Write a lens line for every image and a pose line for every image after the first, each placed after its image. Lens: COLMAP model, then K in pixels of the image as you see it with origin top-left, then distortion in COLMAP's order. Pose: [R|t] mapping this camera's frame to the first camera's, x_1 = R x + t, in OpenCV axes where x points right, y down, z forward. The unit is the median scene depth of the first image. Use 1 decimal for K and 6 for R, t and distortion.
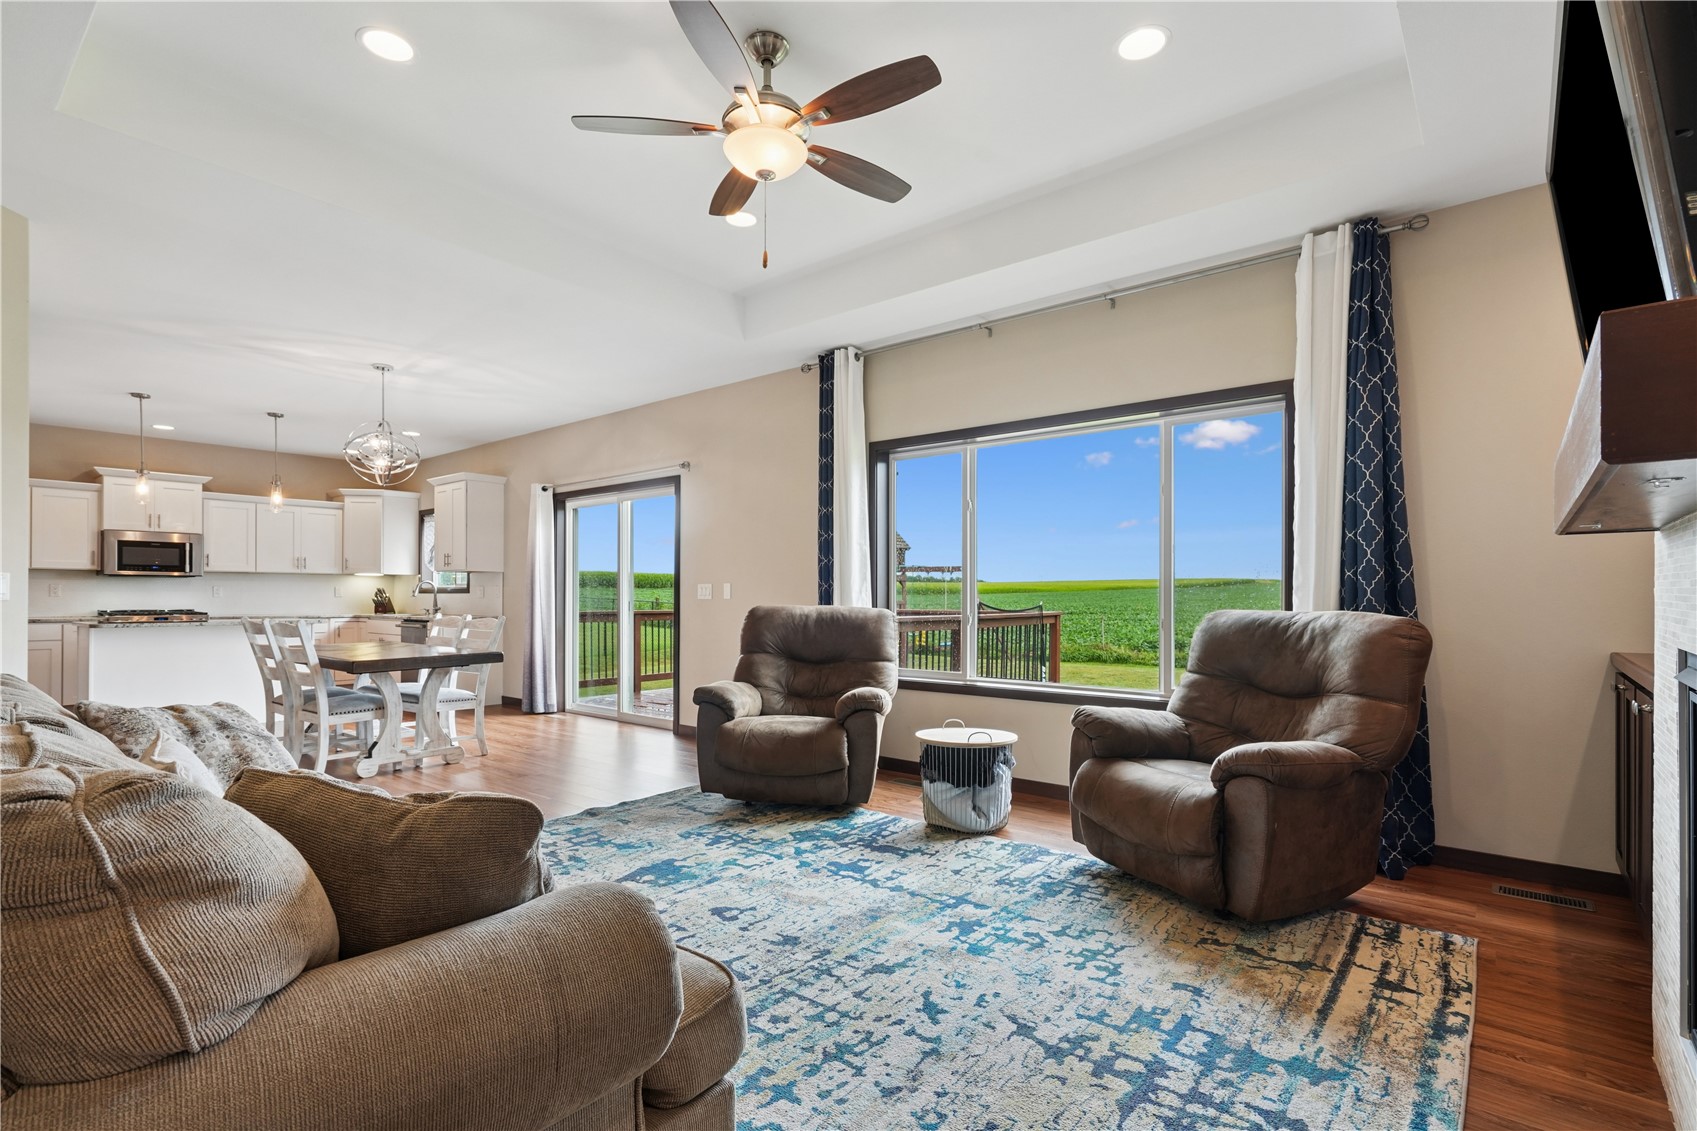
lens RADIAL K [[793.1, 0, 846.1], [0, 793.1, 593.7], [0, 0, 1]] dist [0.001039, -0.000268]
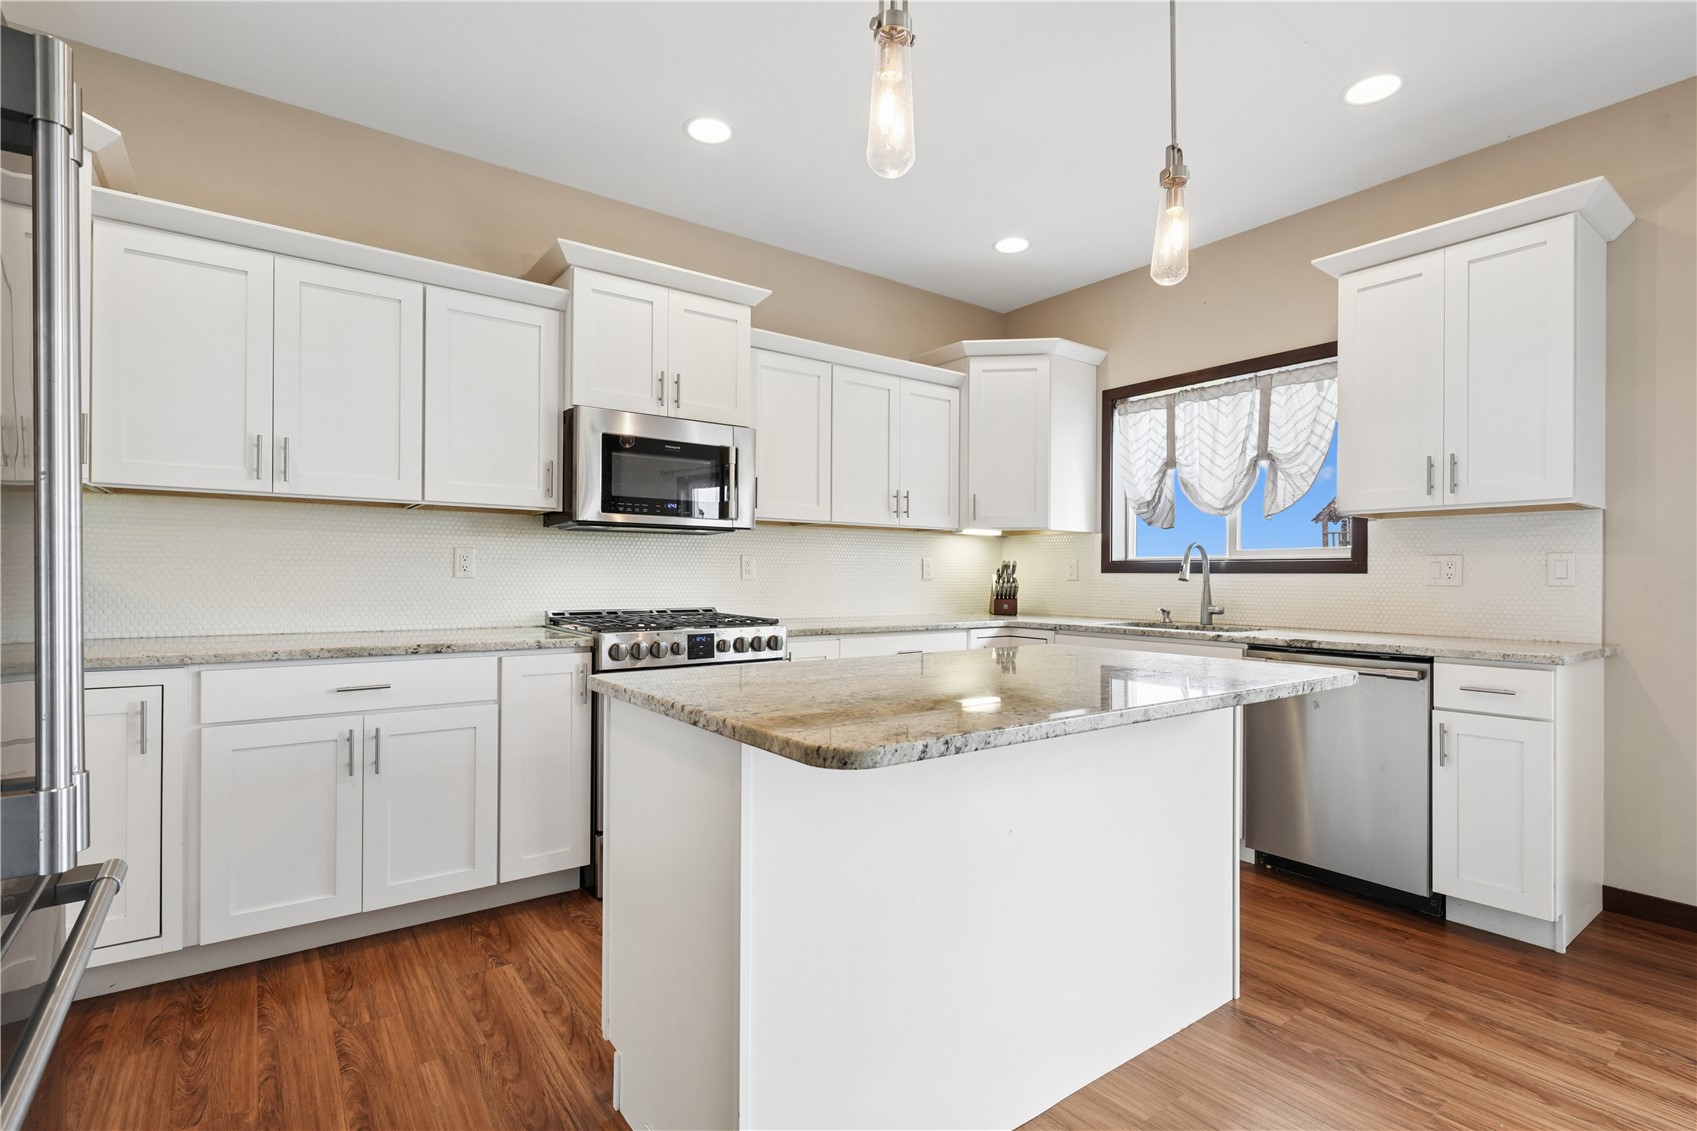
lens RADIAL K [[793.1, 0, 847.4], [0, 793.1, 570.5], [0, 0, 1]] dist [0.001039, -0.000268]
pose [[0.974690, 0.002719, -0.223543, -0.709689], [-0.003544, 0.999988, -0.003293, -0.000041], [0.223531, 0.004002, 0.974689, 0.644855]]
